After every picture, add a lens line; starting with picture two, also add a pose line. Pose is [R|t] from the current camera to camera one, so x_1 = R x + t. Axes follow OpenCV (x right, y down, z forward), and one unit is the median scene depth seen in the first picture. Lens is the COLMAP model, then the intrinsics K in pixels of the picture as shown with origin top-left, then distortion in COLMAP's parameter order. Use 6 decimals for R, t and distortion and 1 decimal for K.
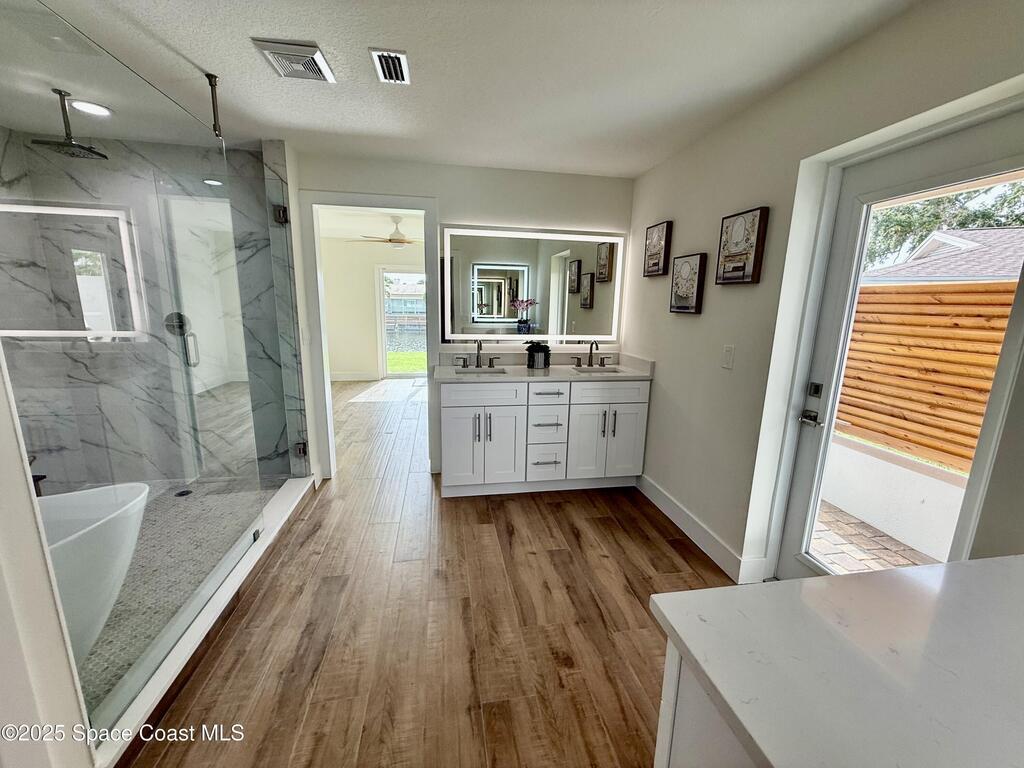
lens RADIAL K [[410.9, 0, 508.7], [0, 410.9, 383.5], [0, 0, 1]] dist [0.002080, 0.000935]
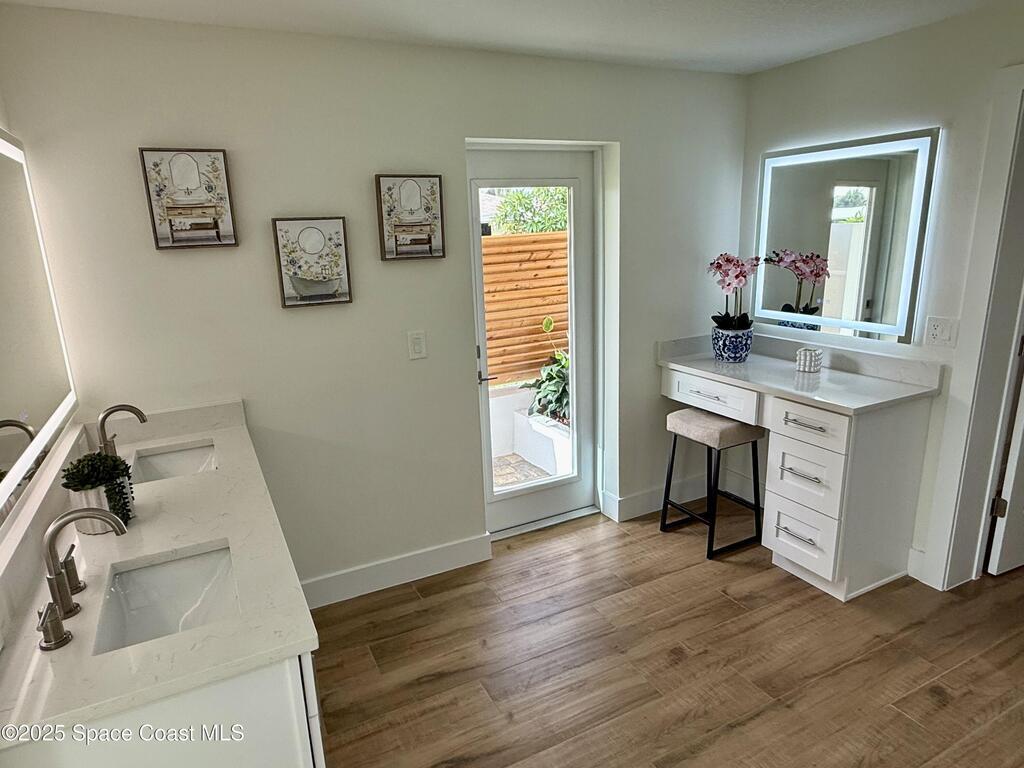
lens RADIAL K [[620.5, 0, 506.4], [0, 620.5, 384.2], [0, 0, 1]] dist [-0.003056, 0.006244]
pose [[-0.297533, -0.243379, 0.923169, -0.605120], [0.215817, 0.924785, 0.313362, -0.298154], [-0.929999, 0.292471, -0.222628, 0.973234]]
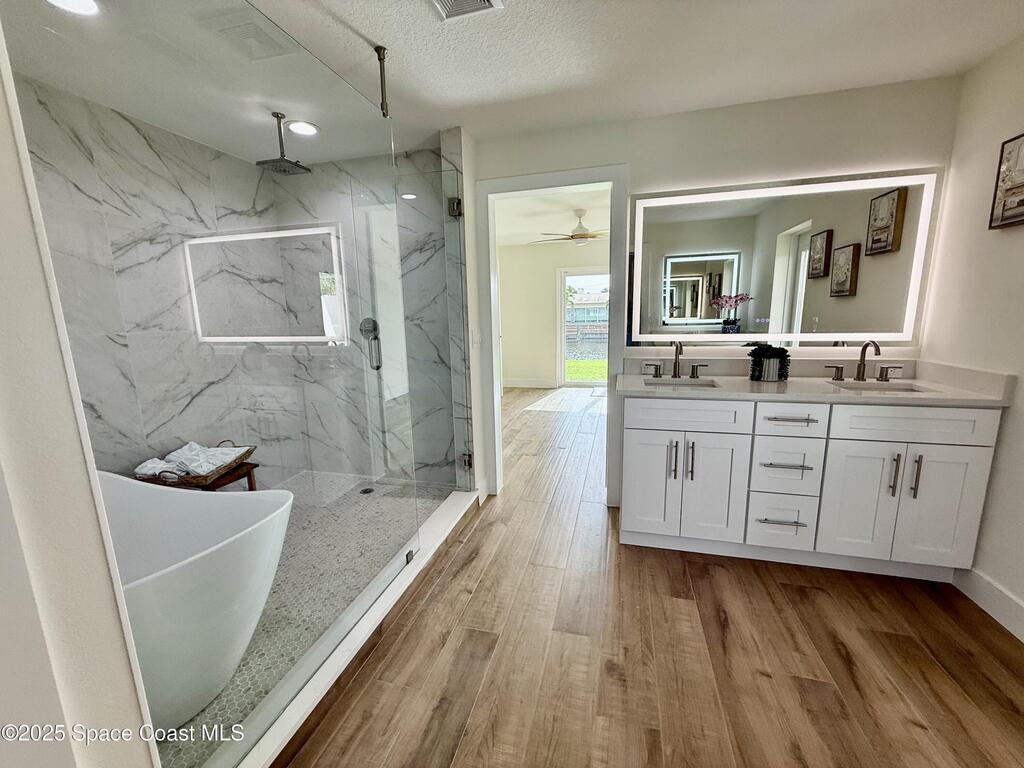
lens RADIAL K [[410.9, 0, 509.4], [0, 410.9, 383.4], [0, 0, 1]] dist [0.002080, 0.000935]
pose [[0.908379, 0.032320, -0.416897, -0.044327], [-0.041211, 0.999074, -0.012341, -0.008059], [0.416112, 0.028392, 0.908870, 0.227541]]
